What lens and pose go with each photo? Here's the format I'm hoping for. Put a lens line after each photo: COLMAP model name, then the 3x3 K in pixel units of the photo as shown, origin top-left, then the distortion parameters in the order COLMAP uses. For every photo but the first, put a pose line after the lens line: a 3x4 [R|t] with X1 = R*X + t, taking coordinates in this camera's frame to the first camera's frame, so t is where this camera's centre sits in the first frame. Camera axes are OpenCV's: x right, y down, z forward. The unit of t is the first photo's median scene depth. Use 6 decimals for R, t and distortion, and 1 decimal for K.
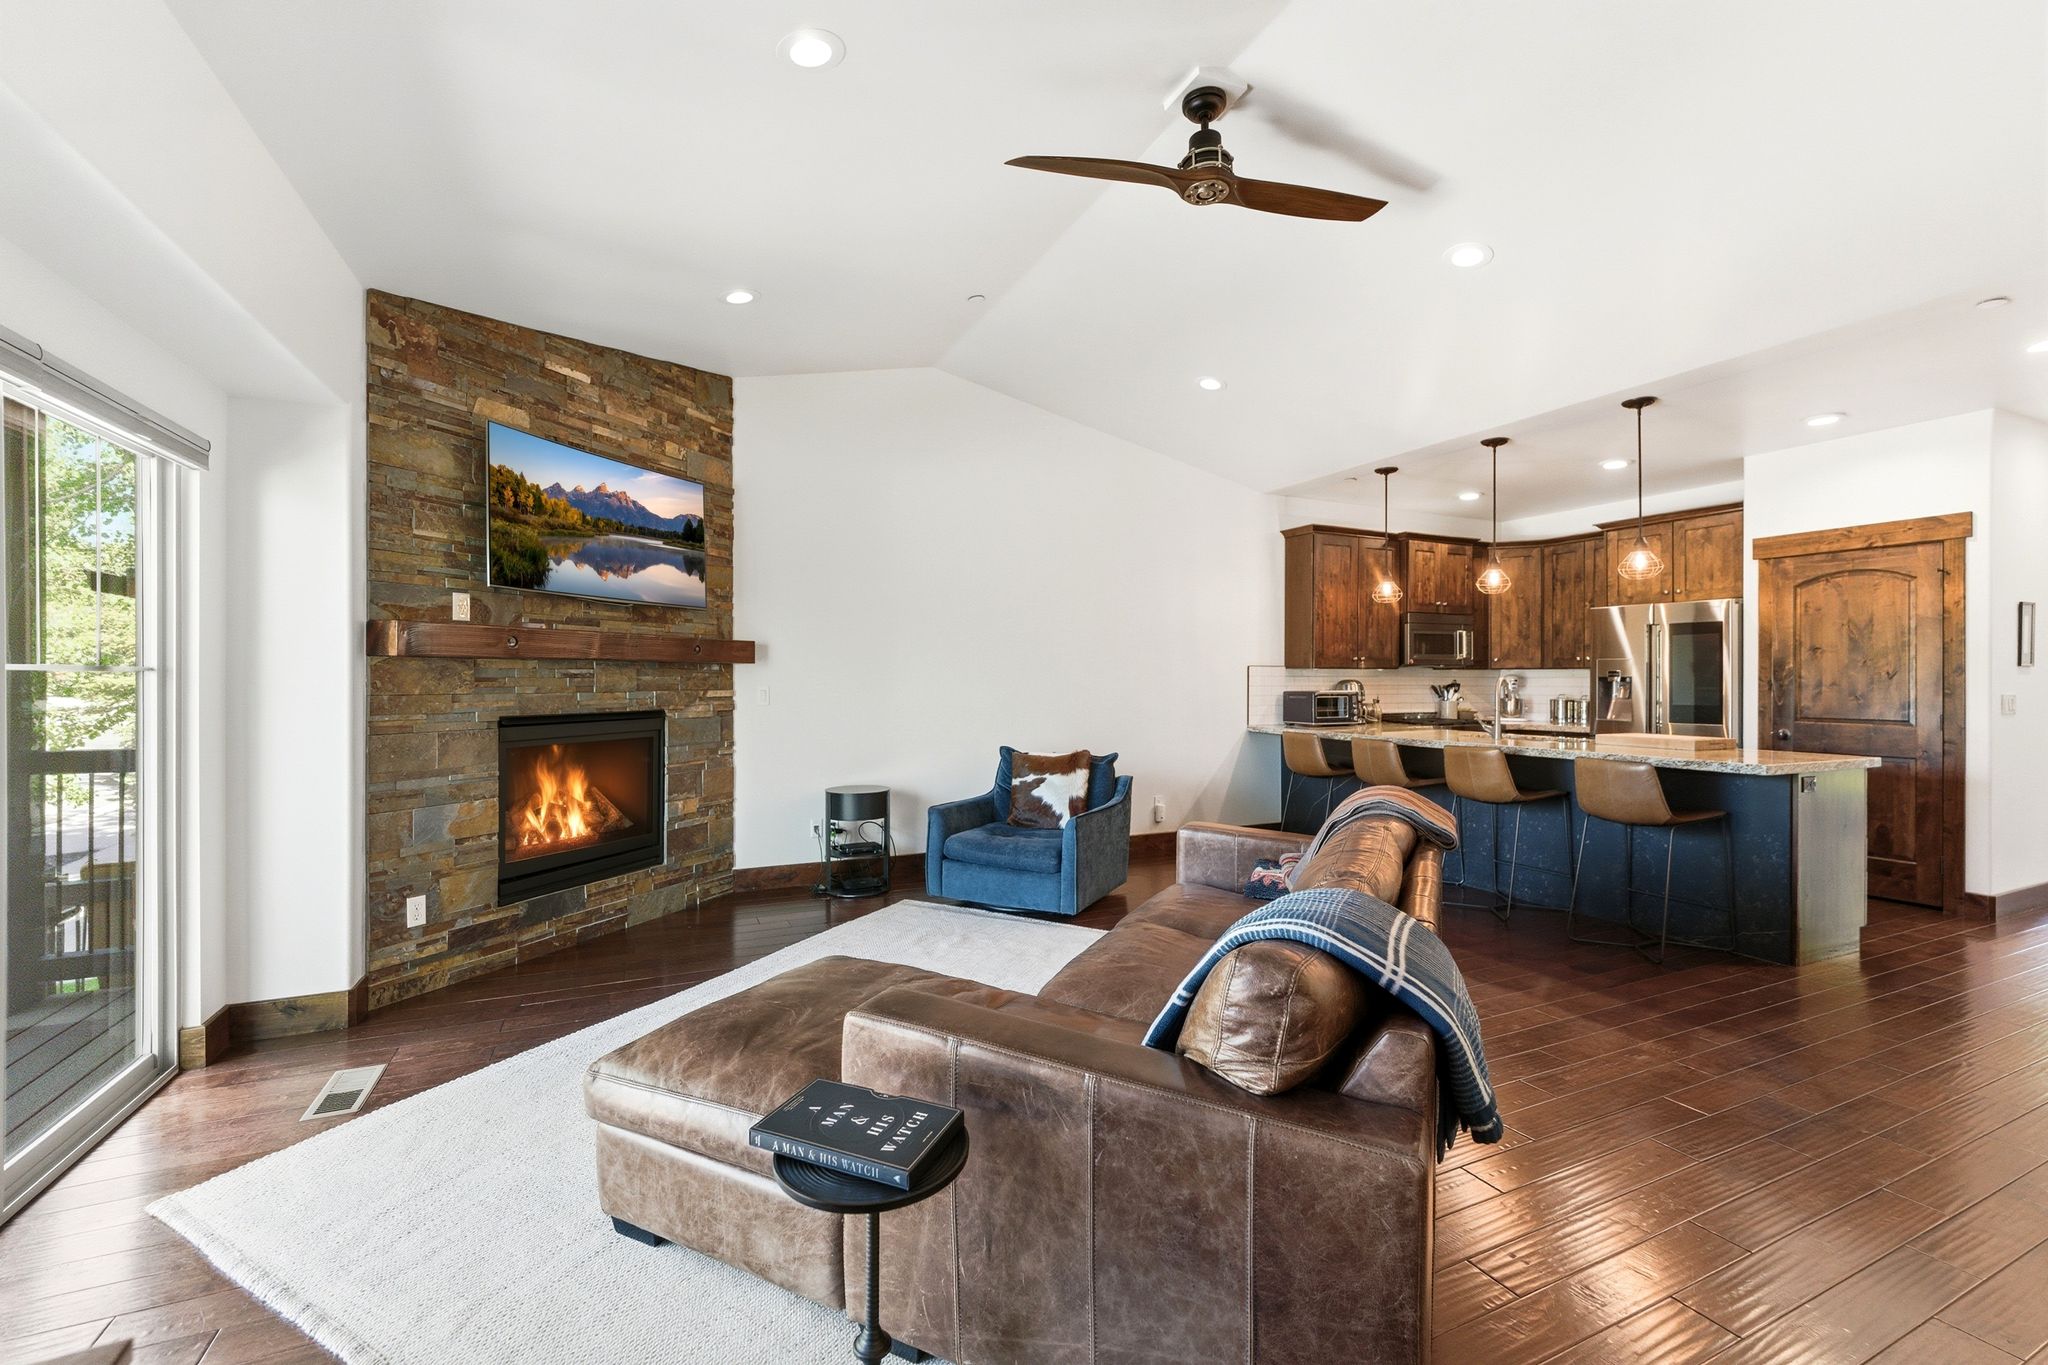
lens RADIAL K [[854.1, 0, 1024.0], [0, 854.1, 682.5], [0, 0, 1]] dist [0.000367, 0.000396]
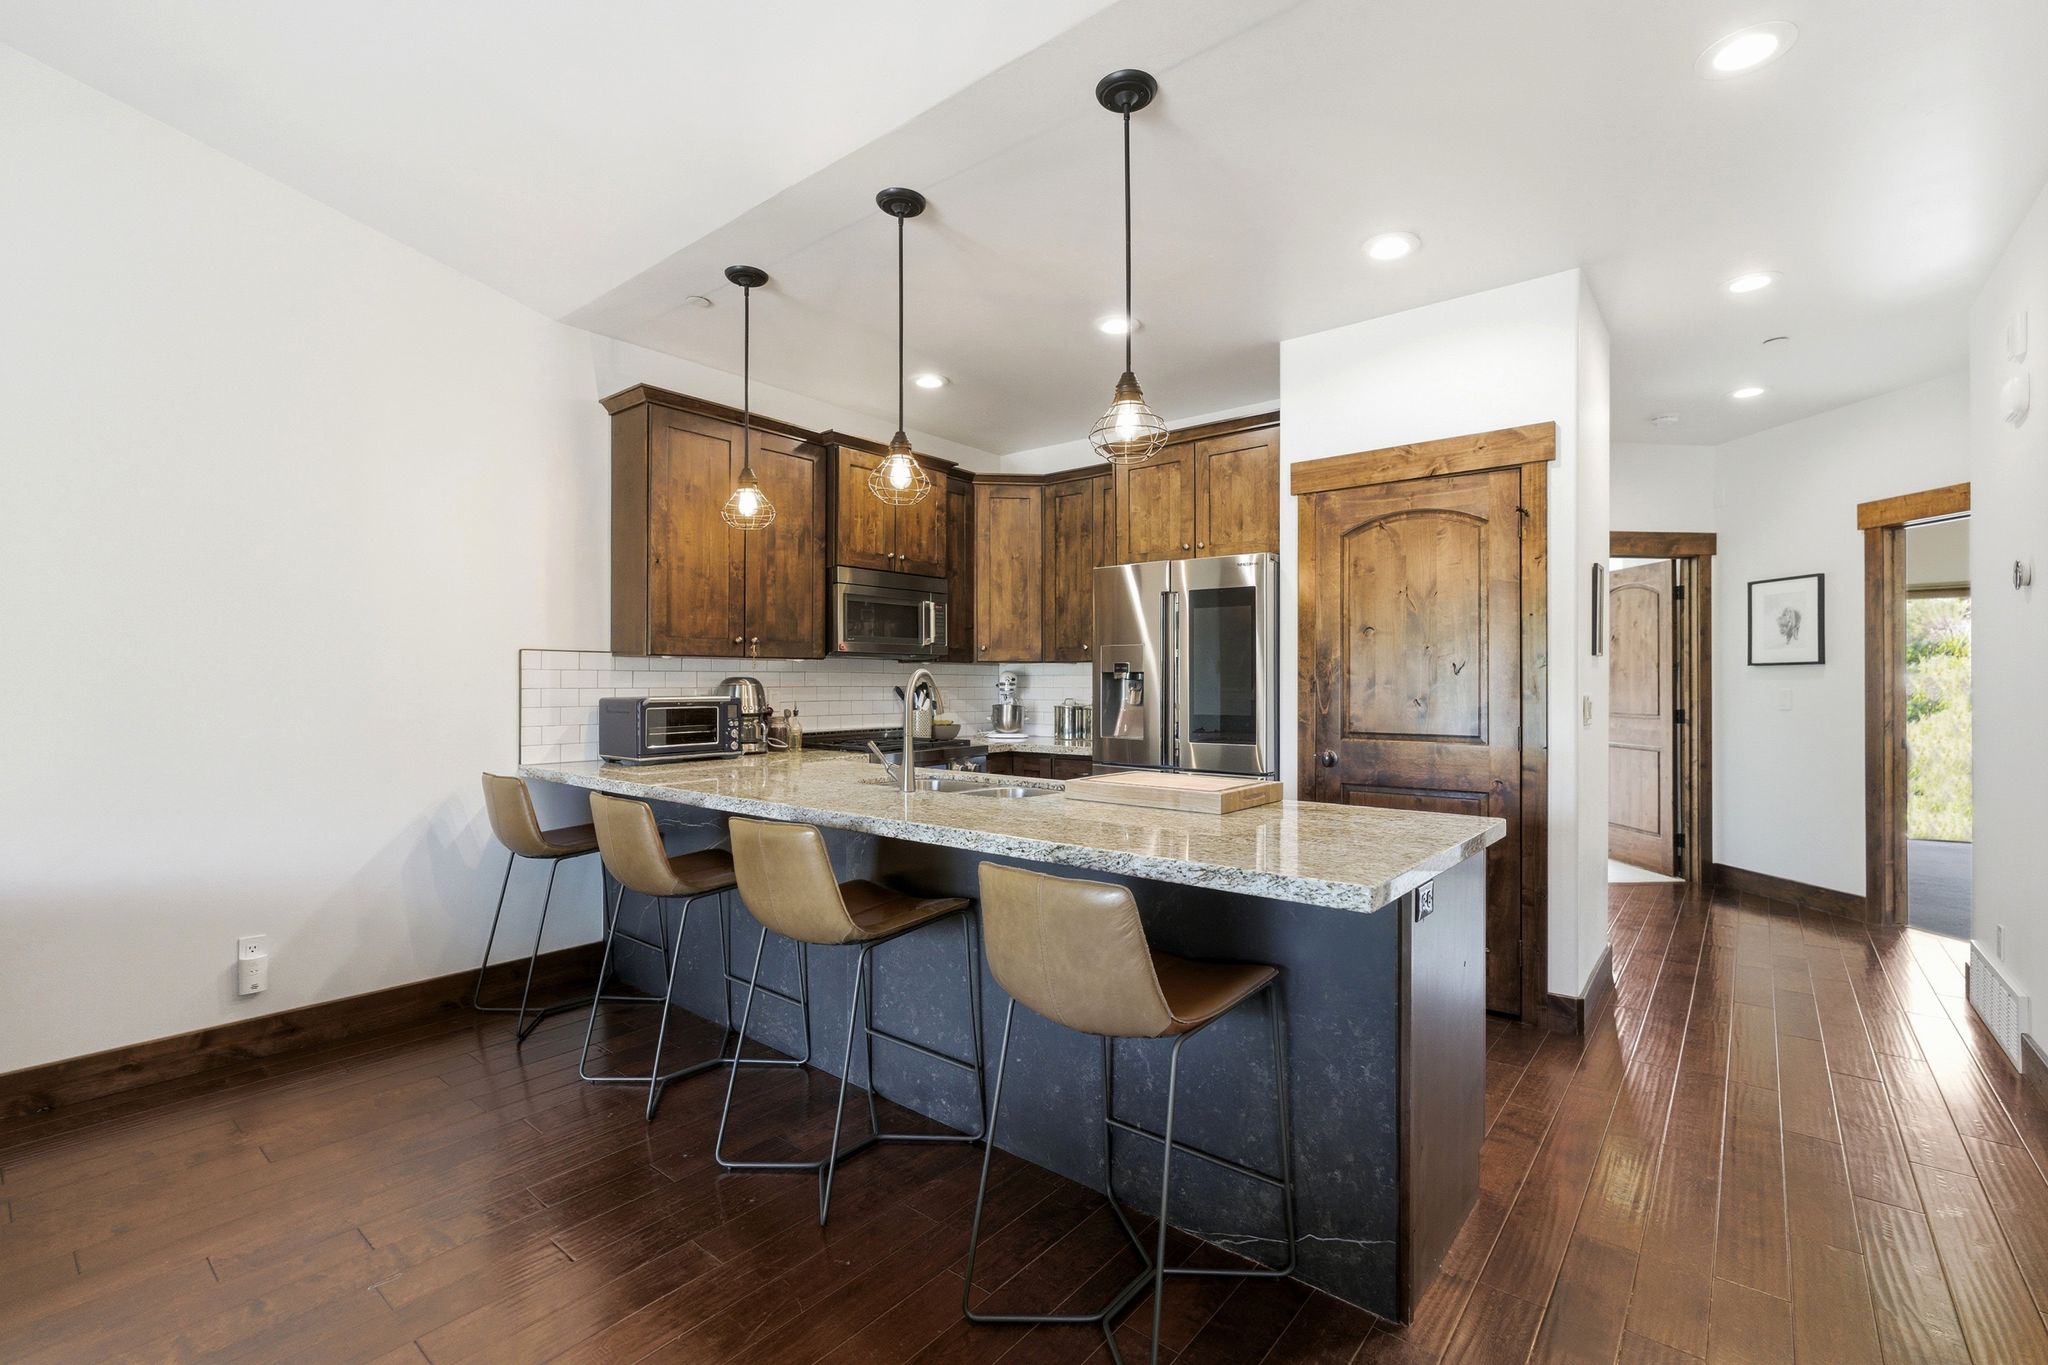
lens RADIAL K [[895.6, 0, 1024.0], [0, 895.6, 682.5], [0, 0, 1]] dist [0.000231, 0.000071]
pose [[0.901308, -0.000970, 0.433177, 0.392491], [0.002571, 0.999992, -0.003109, 0.003831], [-0.433171, 0.003916, 0.901303, 0.498884]]
